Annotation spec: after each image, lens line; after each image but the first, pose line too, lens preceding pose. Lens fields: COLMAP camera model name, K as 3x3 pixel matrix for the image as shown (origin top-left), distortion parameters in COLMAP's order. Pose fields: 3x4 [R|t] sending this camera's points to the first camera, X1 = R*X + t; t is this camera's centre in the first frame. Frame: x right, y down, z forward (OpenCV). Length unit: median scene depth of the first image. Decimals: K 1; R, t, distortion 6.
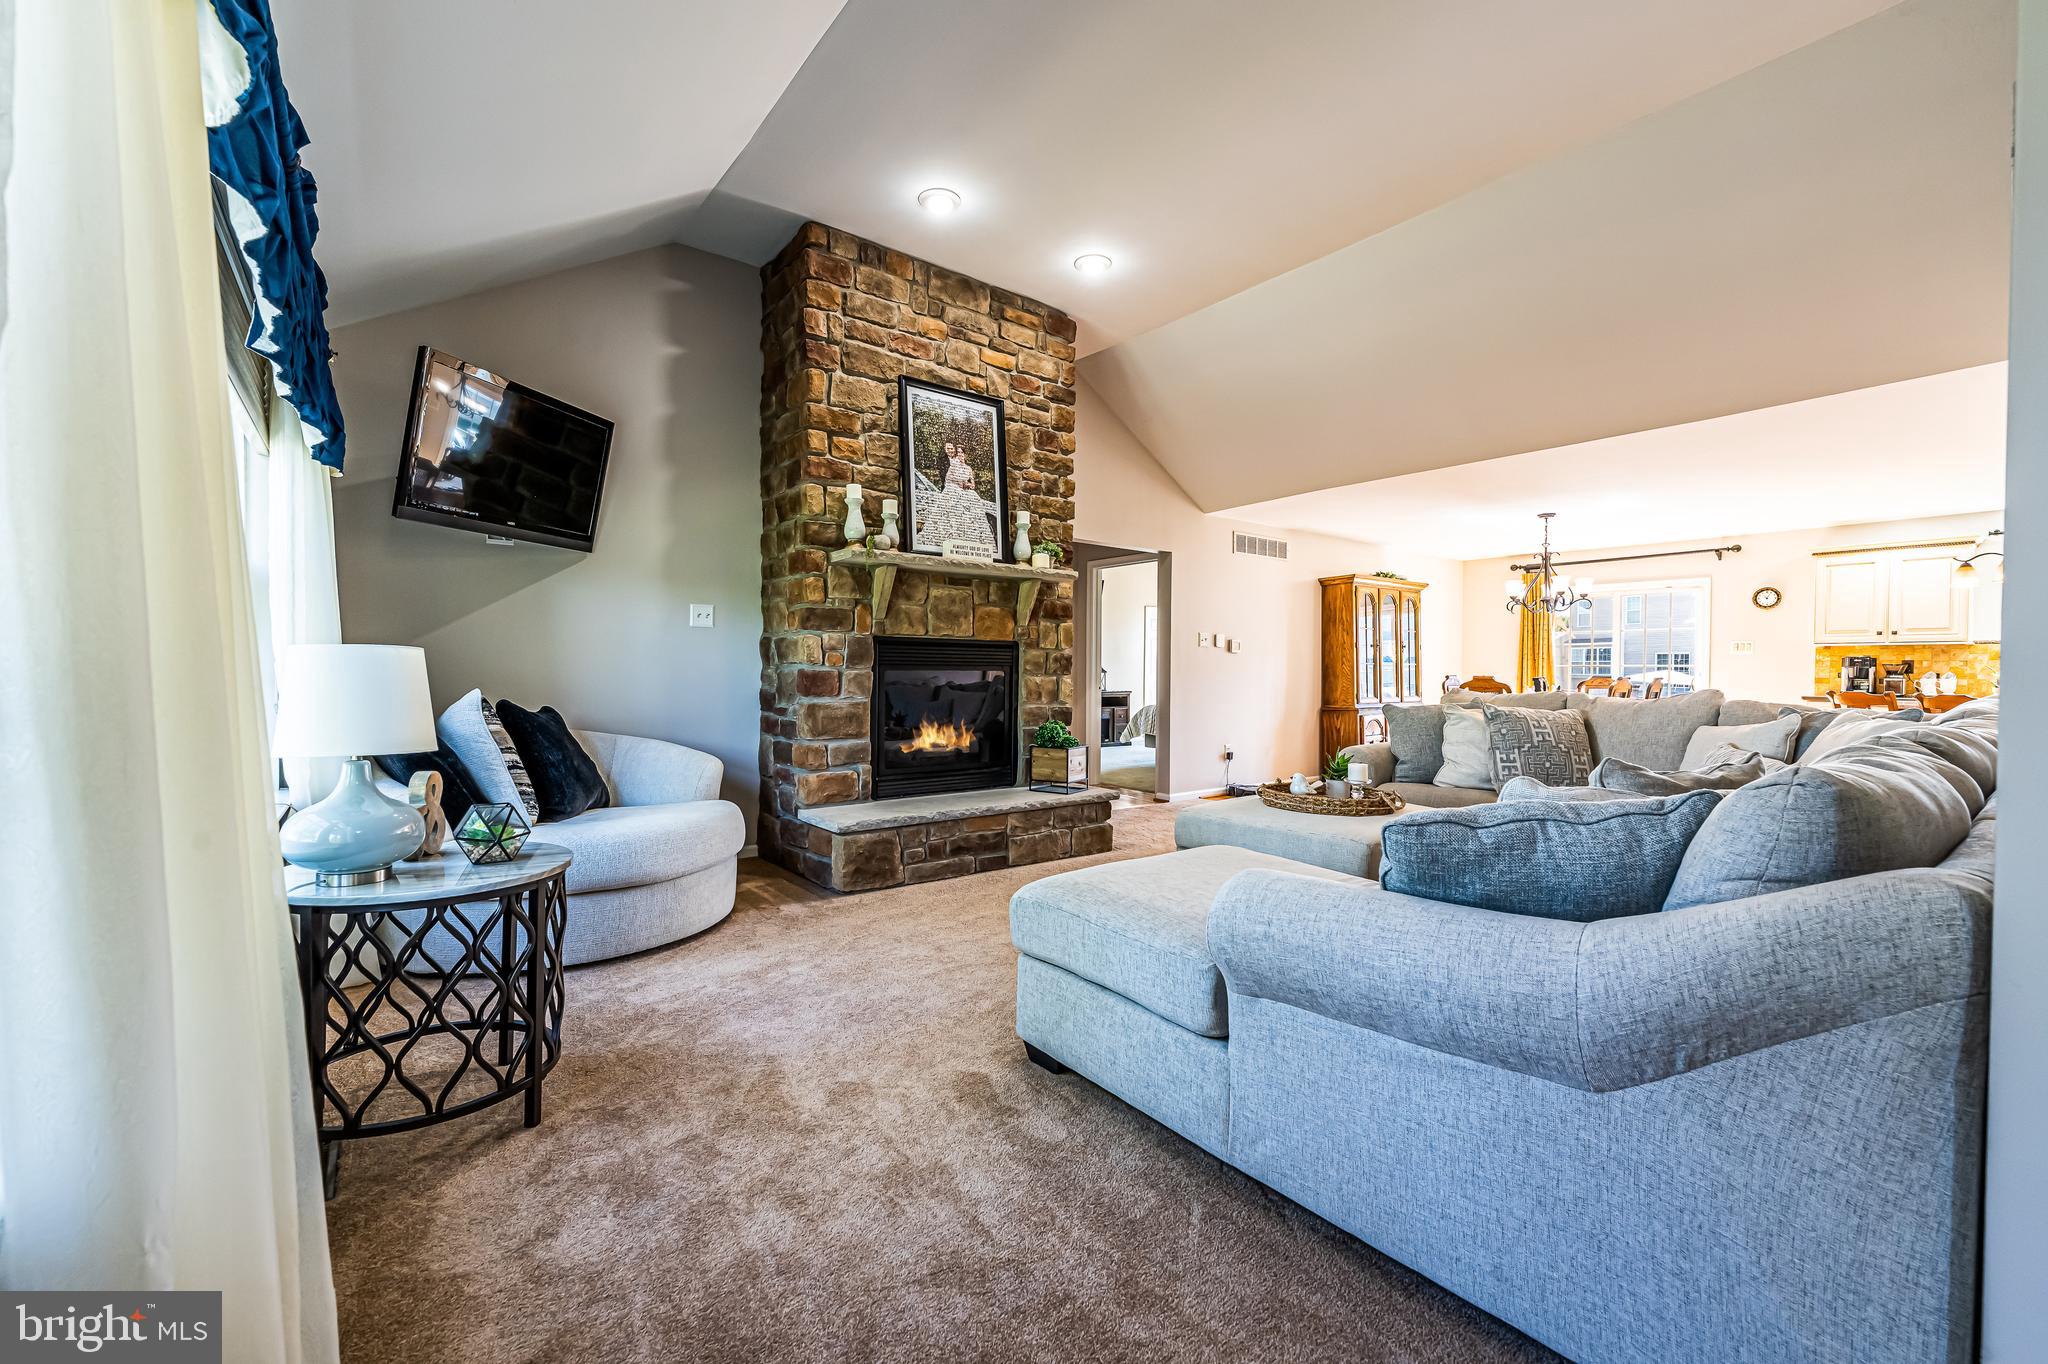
lens RADIAL K [[824.7, 0, 1038.4], [0, 824.7, 681.2], [0, 0, 1]] dist [0.004594, -0.001843]
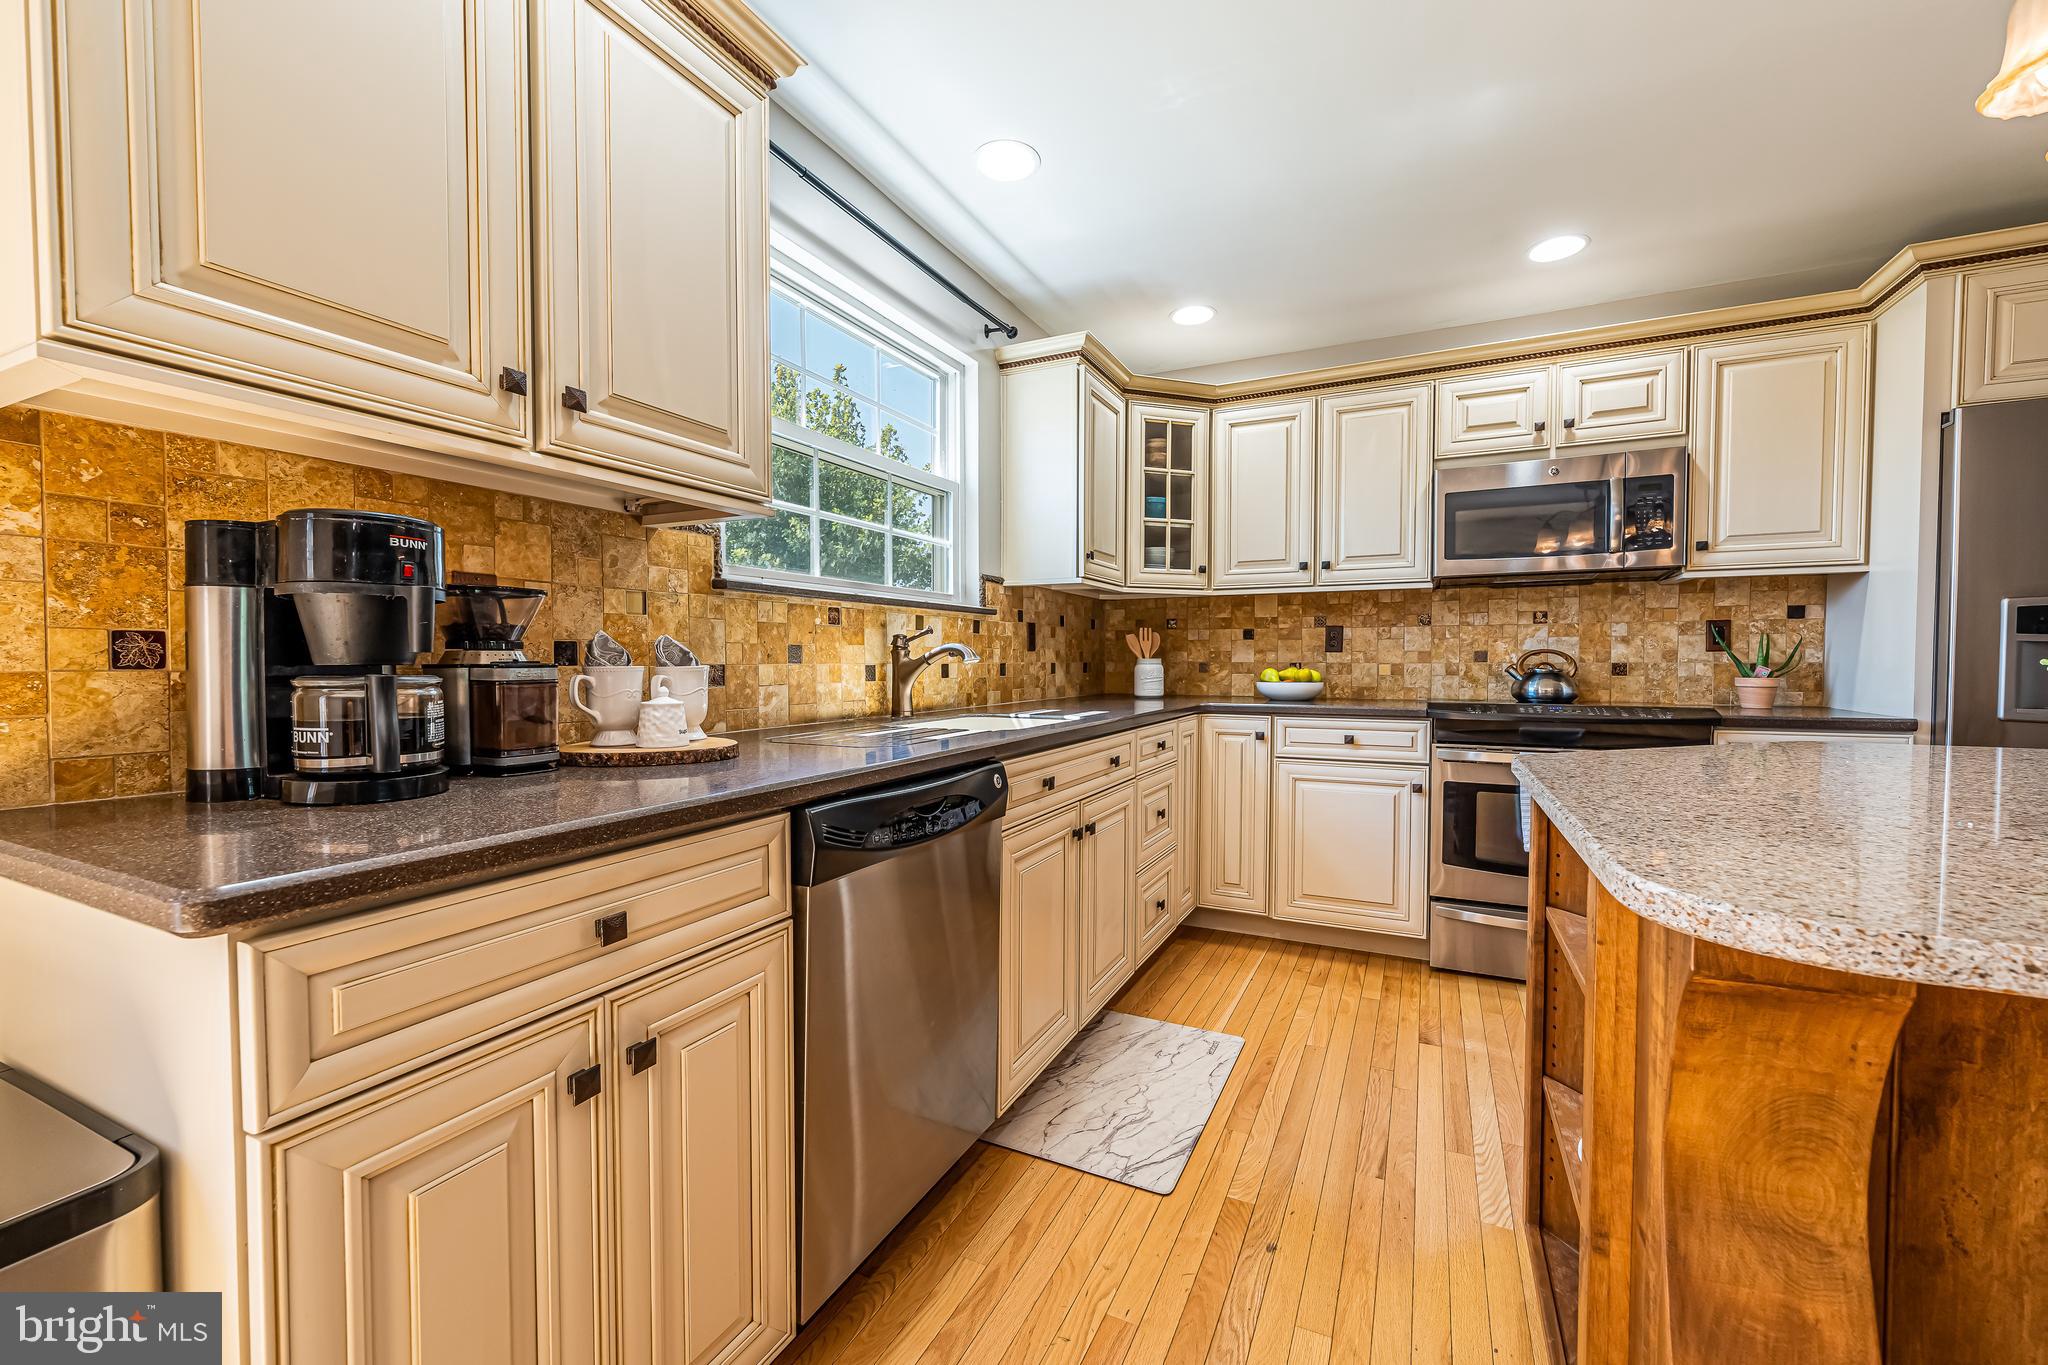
lens RADIAL K [[824.7, 0, 1022.9], [0, 824.7, 683.5], [0, 0, 1]] dist [0.004594, -0.001843]
pose [[-0.428607, -0.033472, 0.902871, 1.280759], [0.008288, 0.999126, 0.040975, -0.009695], [-0.903453, 0.025045, -0.427955, 1.513563]]
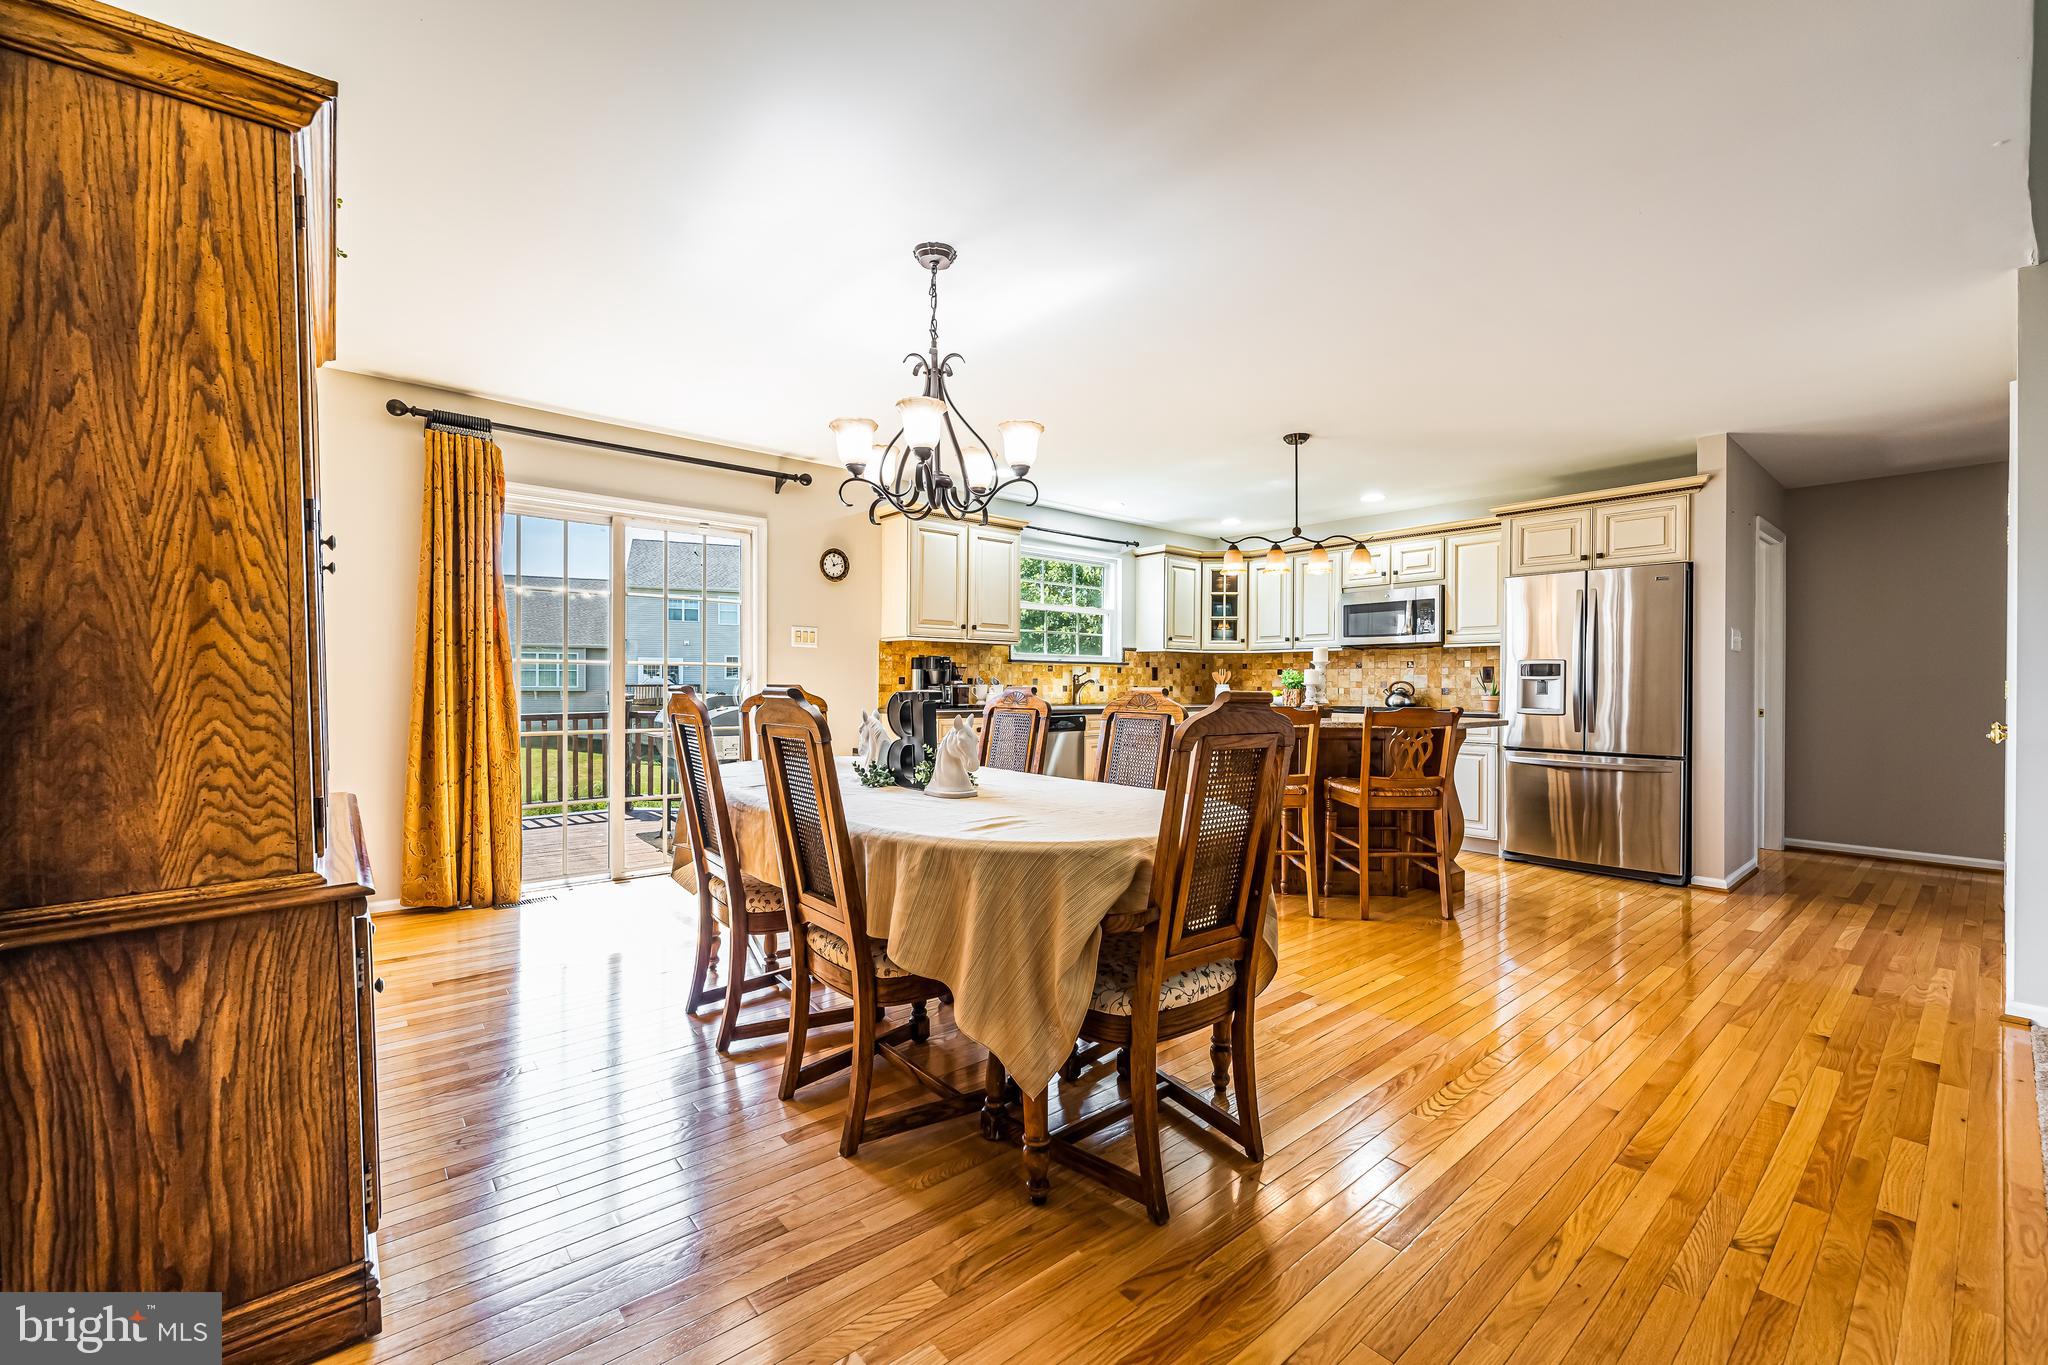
lens RADIAL K [[824.7, 0, 1020.9], [0, 824.7, 684.2], [0, 0, 1]] dist [0.004594, -0.001843]
pose [[-0.027460, -0.007717, 0.999593, 0.363347], [0.004988, 0.999957, 0.007857, -0.015015], [-0.999610, 0.005202, -0.027420, 1.492645]]
